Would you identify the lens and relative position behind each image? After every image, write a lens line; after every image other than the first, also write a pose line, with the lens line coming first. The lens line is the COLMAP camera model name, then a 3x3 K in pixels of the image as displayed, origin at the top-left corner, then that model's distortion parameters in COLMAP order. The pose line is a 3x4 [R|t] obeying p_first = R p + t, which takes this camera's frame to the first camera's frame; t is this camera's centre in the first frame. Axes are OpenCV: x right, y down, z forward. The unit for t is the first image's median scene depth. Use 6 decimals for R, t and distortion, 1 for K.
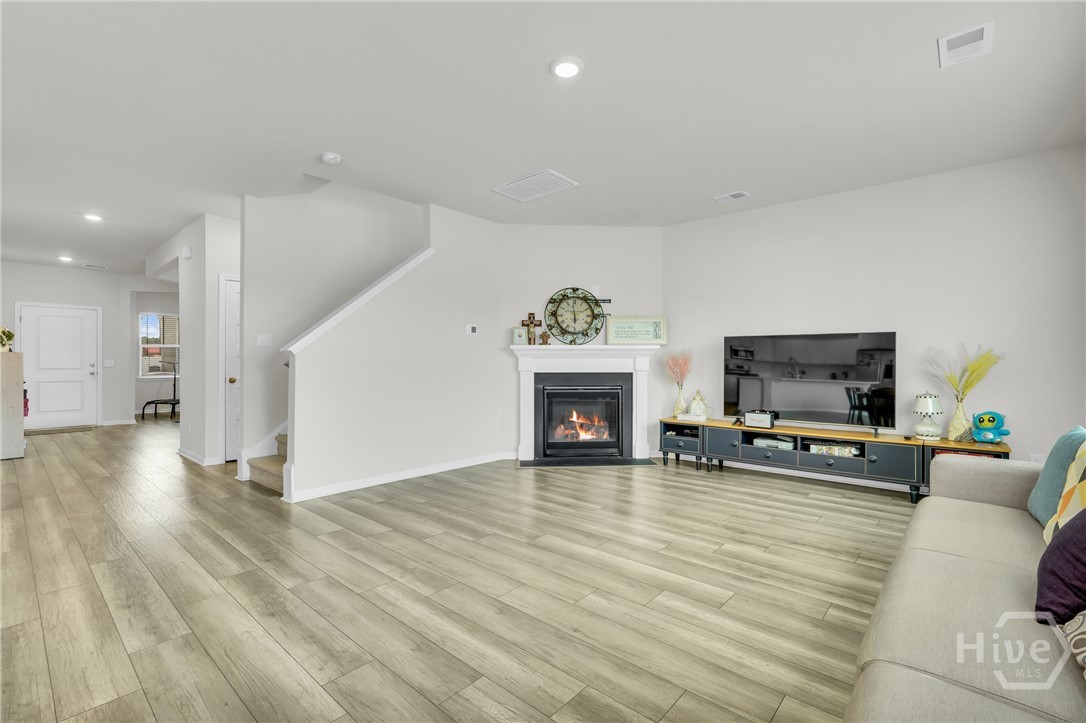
lens RADIAL K [[484.4, 0, 543.0], [0, 484.4, 361.5], [0, 0, 1]] dist [-0.015390, 0.008256]
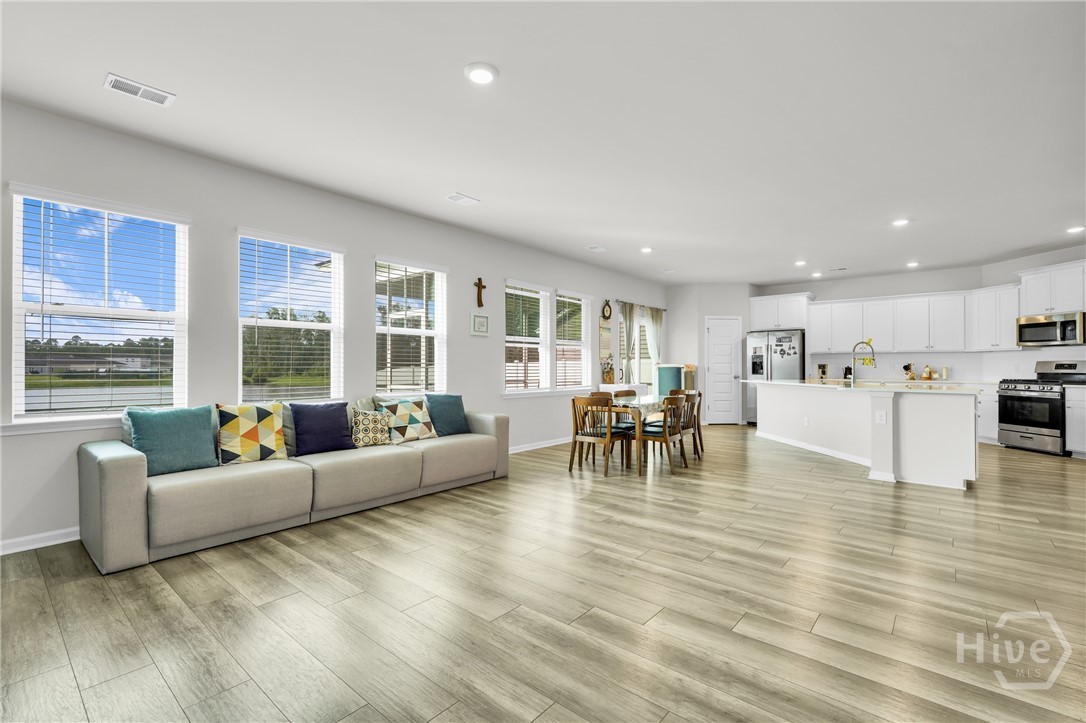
lens RADIAL K [[484.4, 0, 543.0], [0, 484.4, 361.5], [0, 0, 1]] dist [-0.015390, 0.008256]
pose [[-0.999771, -0.000929, -0.021390, -0.032908], [-0.000658, 0.999919, -0.012677, 0.002029], [0.021400, -0.012660, -0.999691, 1.105041]]
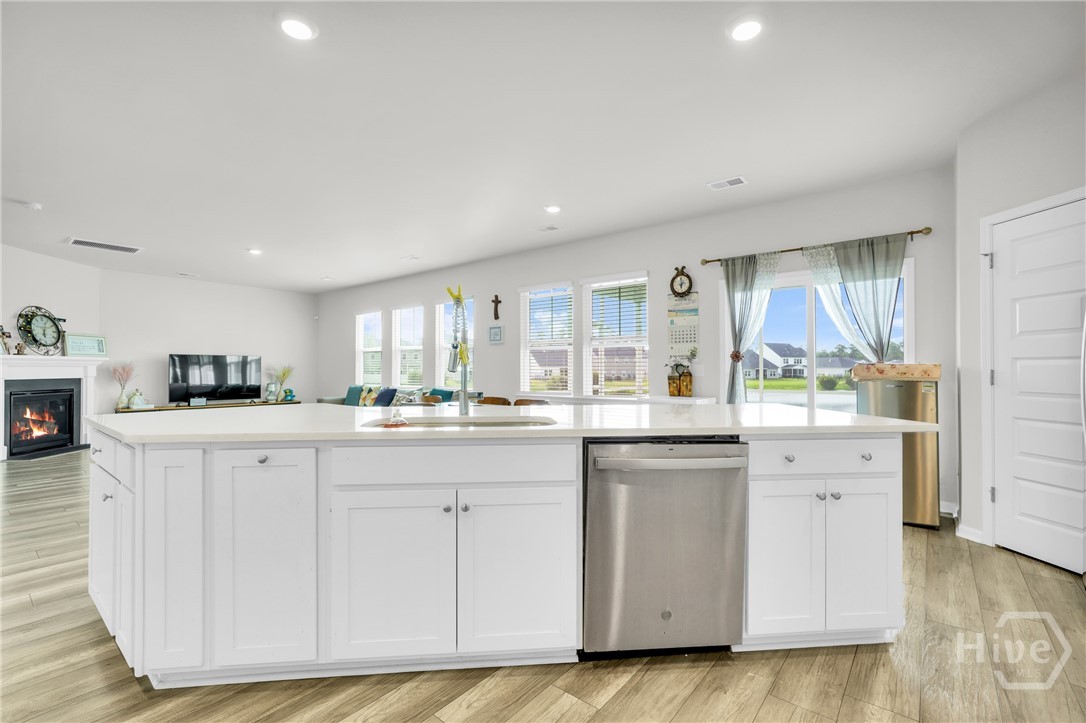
lens RADIAL K [[484.4, 0, 543.0], [0, 484.4, 361.5], [0, 0, 1]] dist [-0.015390, 0.008256]
pose [[-0.036844, 0.014774, 0.999212, -1.358358], [-0.000864, 0.999890, -0.014816, -0.003805], [-0.999321, -0.001410, -0.036827, -0.210863]]
